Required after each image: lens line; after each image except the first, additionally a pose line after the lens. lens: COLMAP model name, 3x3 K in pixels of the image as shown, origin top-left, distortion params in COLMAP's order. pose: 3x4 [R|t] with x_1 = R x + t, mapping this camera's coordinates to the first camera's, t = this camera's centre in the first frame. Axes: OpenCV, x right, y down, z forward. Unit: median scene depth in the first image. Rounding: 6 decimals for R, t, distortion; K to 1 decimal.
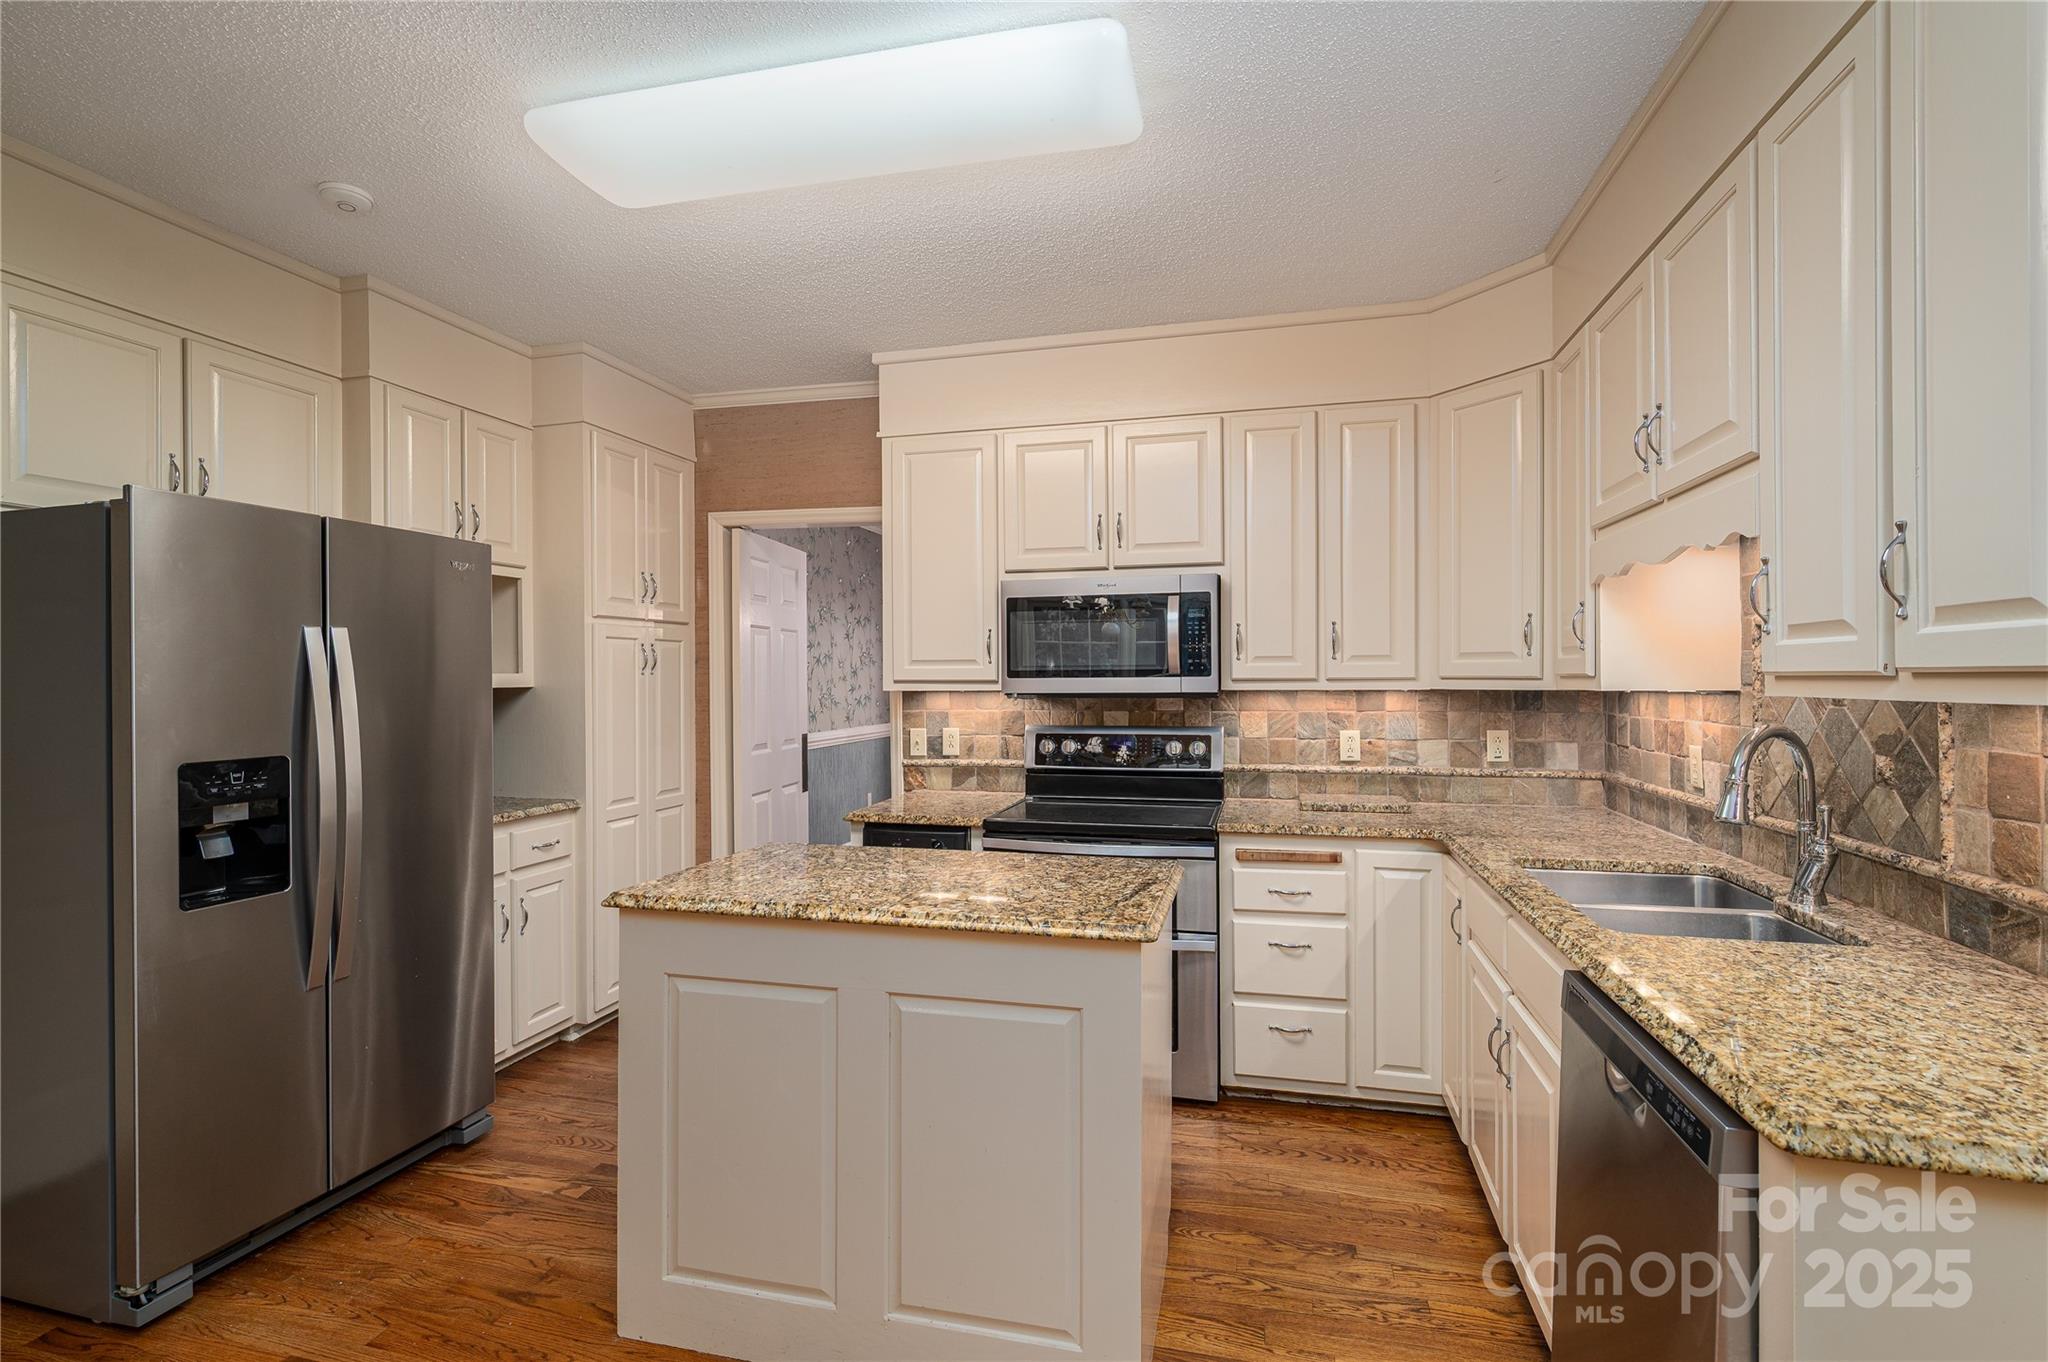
lens RADIAL K [[932.0, 0, 1033.4], [0, 932.0, 691.3], [0, 0, 1]] dist [0.000318, -0.000114]
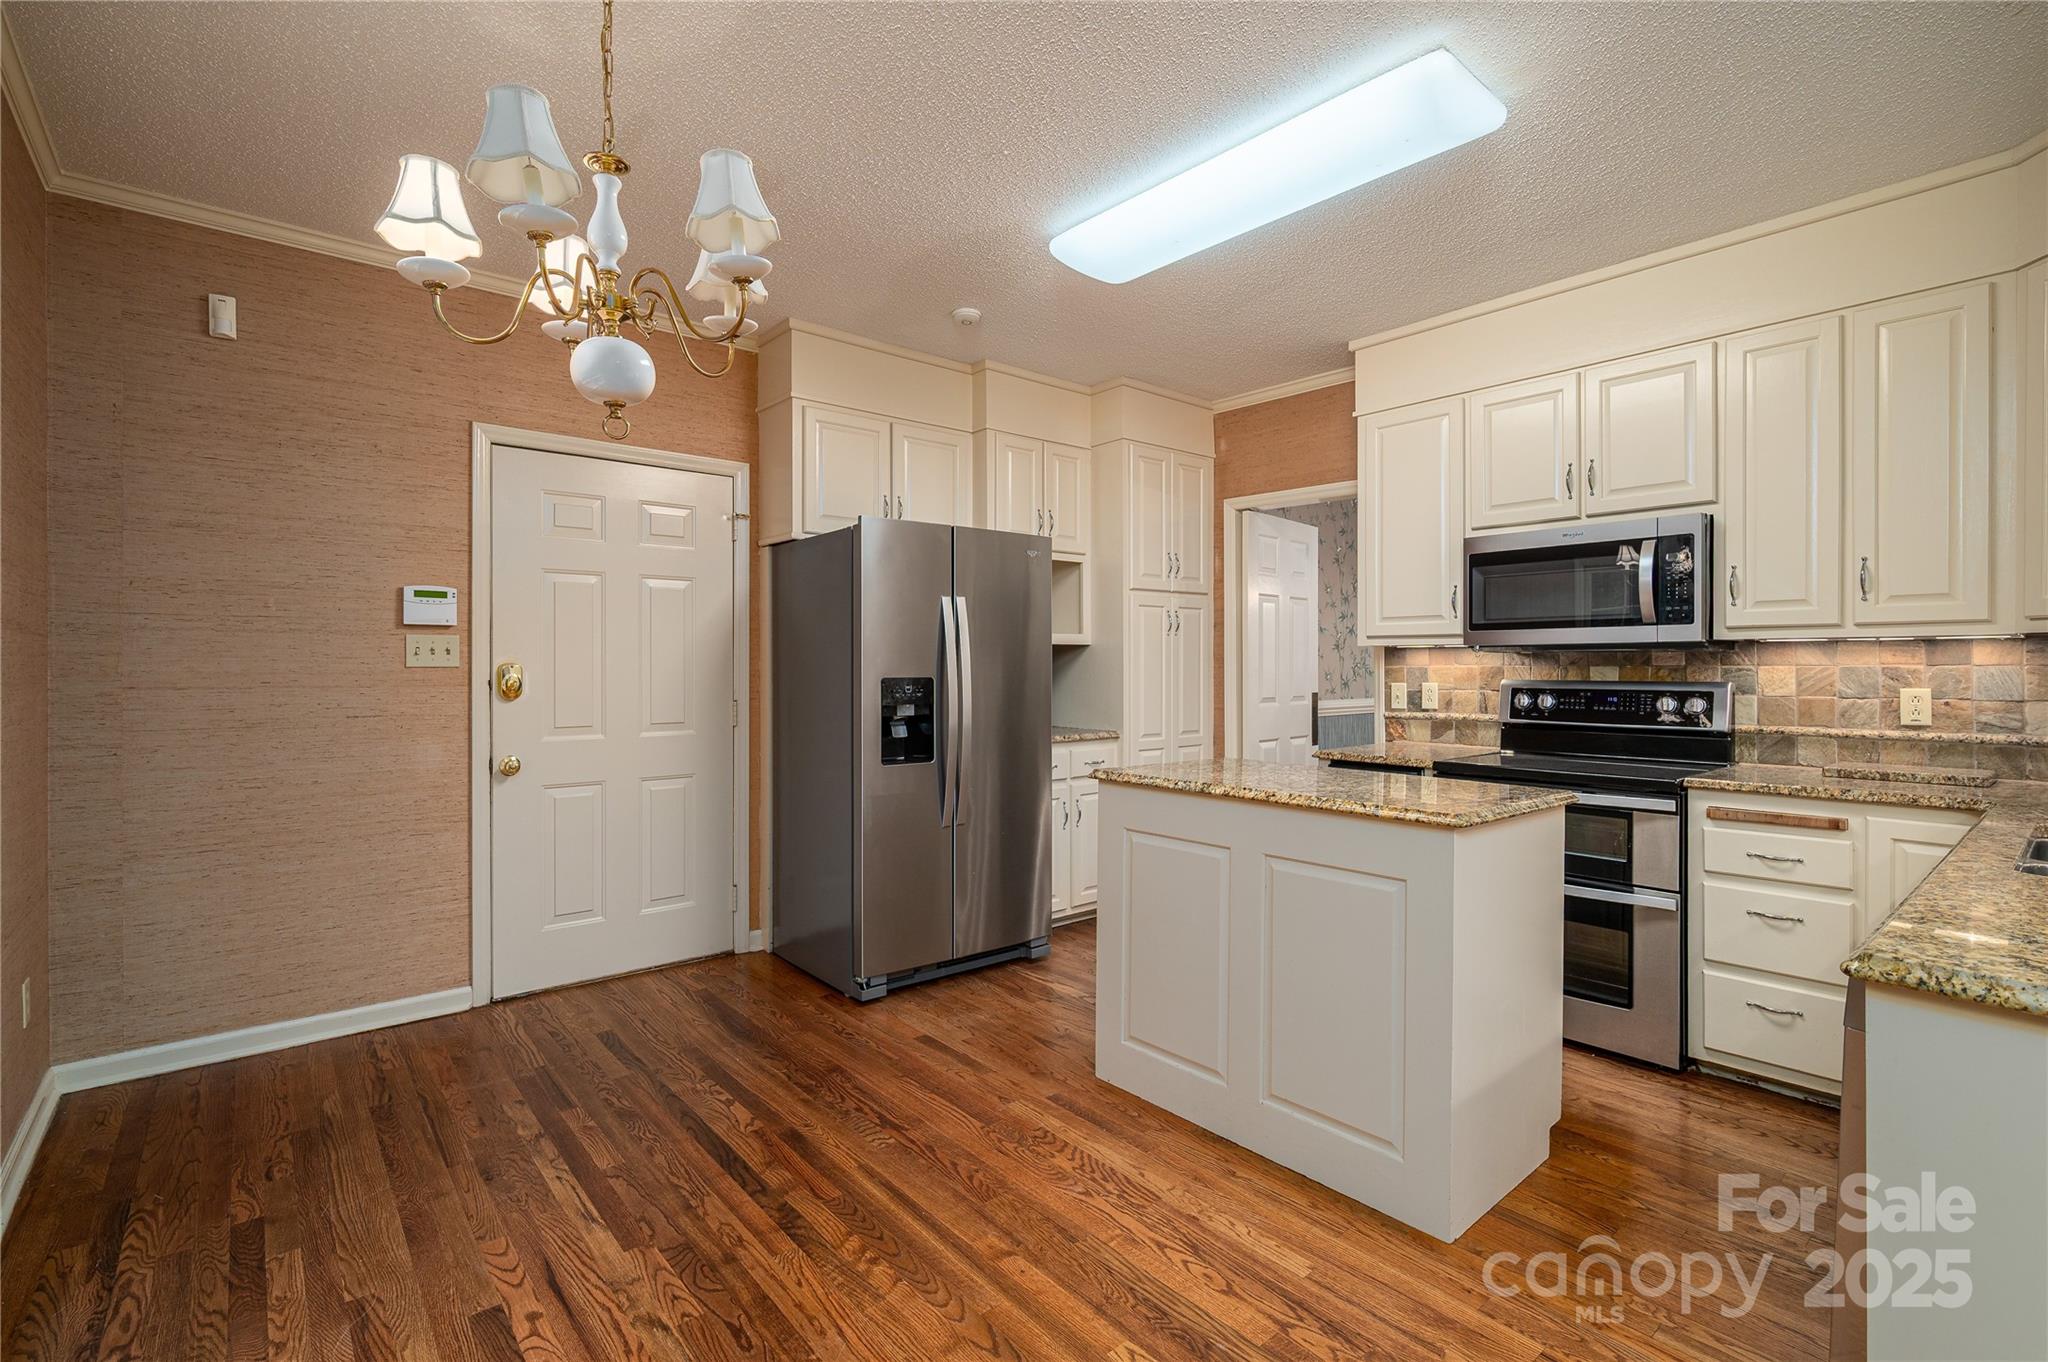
lens RADIAL K [[932.0, 0, 1037.3], [0, 932.0, 704.7], [0, 0, 1]] dist [0.000318, -0.000114]
pose [[0.815764, 0.030993, -0.577554, 0.193189], [-0.014064, 0.999331, 0.033763, 0.042095], [0.578214, -0.019420, 0.815654, -0.144698]]
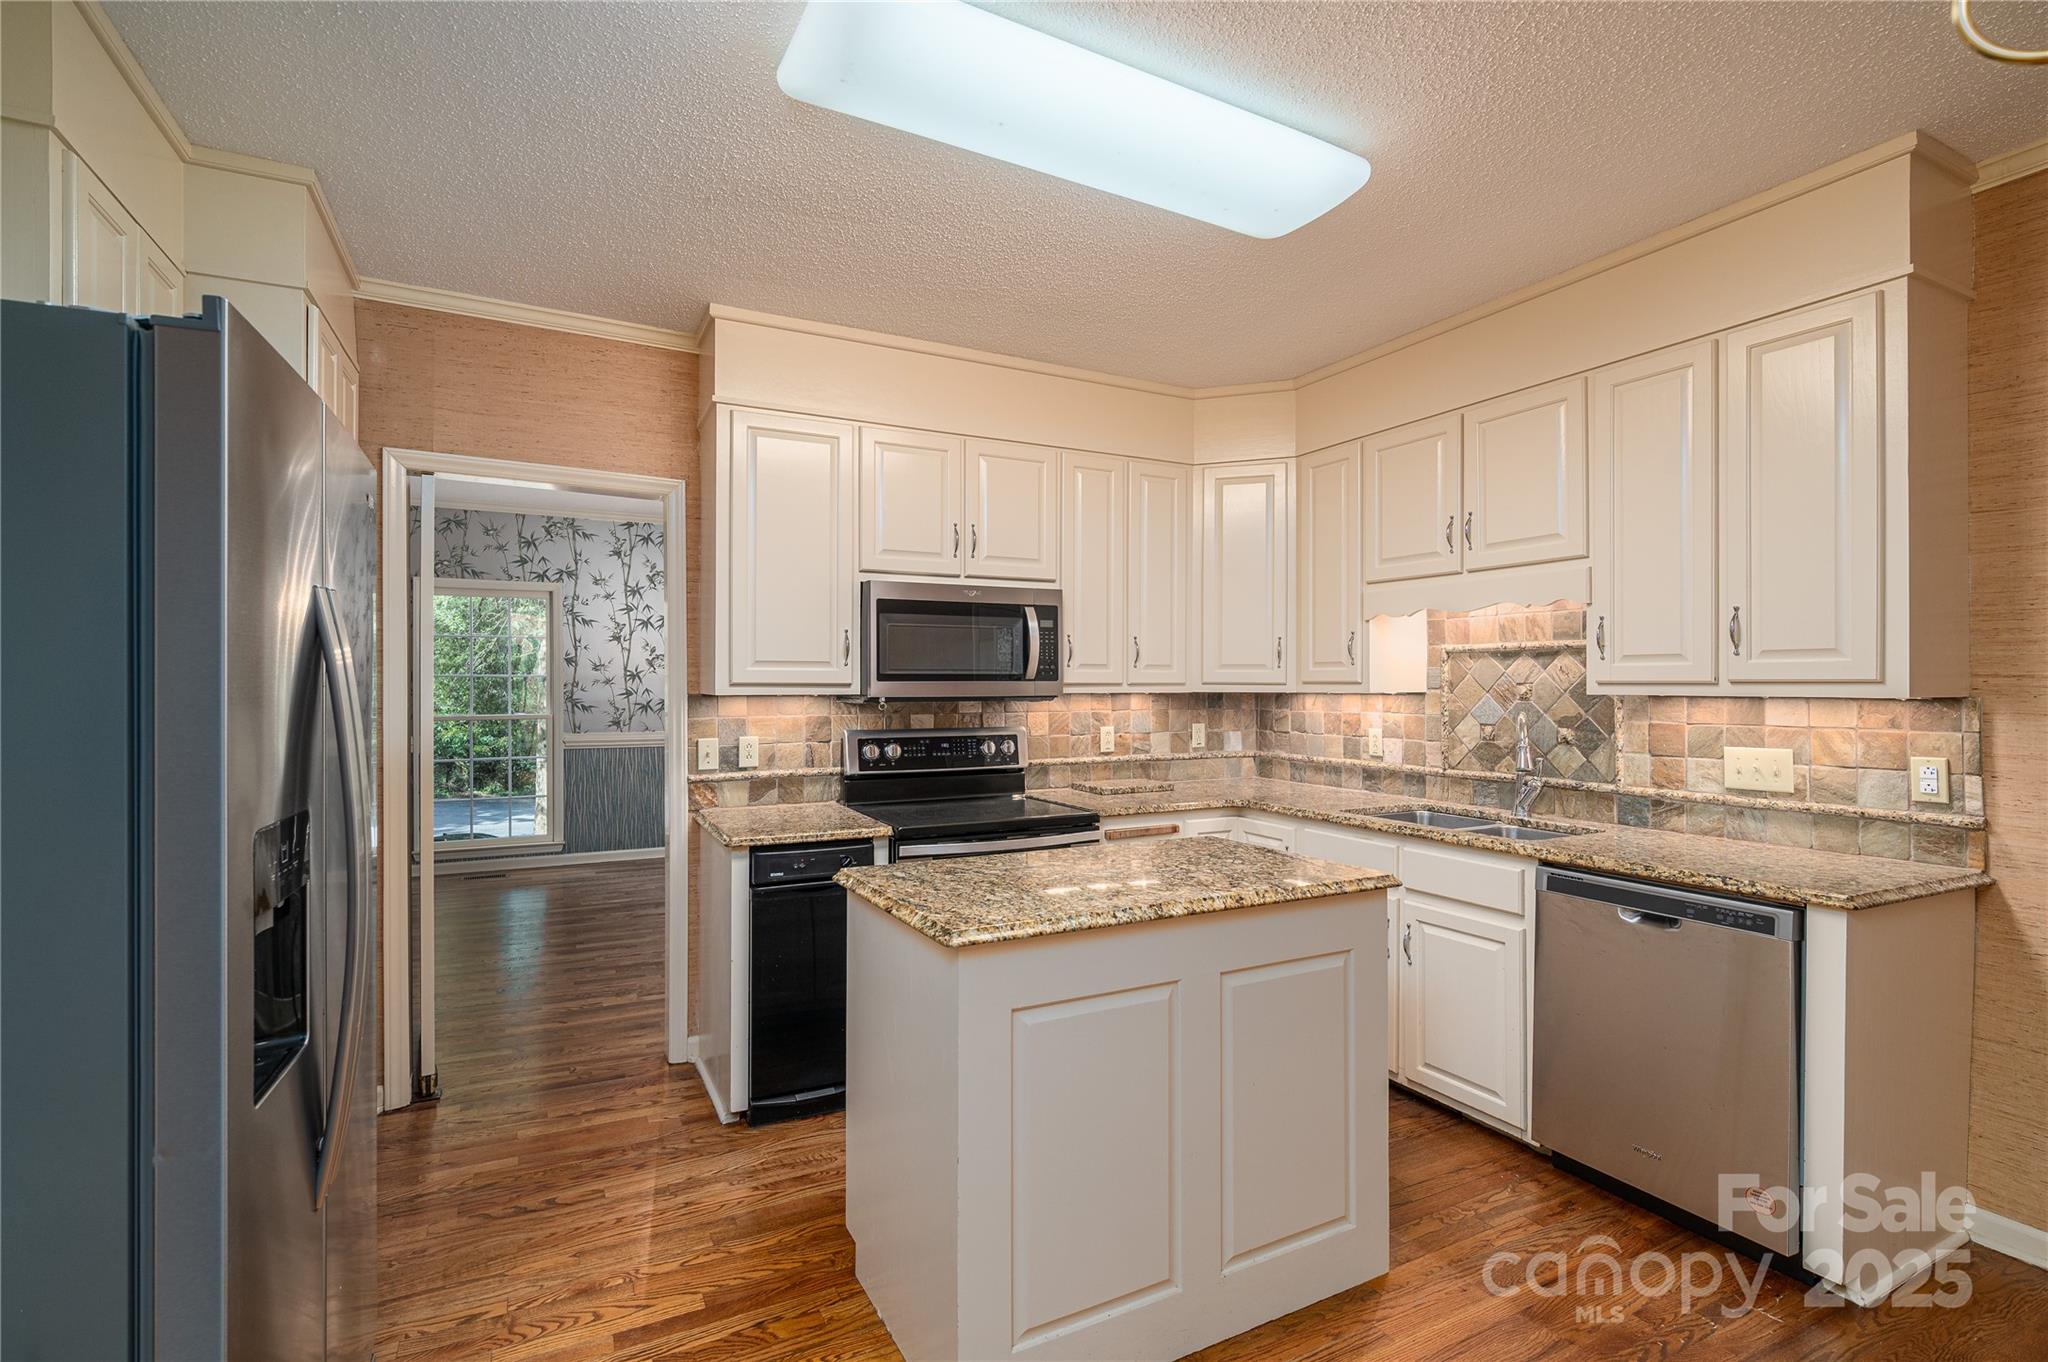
lens RADIAL K [[932.0, 0, 1042.1], [0, 932.0, 696.7], [0, 0, 1]] dist [0.000318, -0.000114]
pose [[0.759214, -0.005687, 0.650816, -0.555708], [0.004523, 0.999984, 0.003462, -0.000997], [-0.650825, 0.000315, 0.759228, 0.162897]]
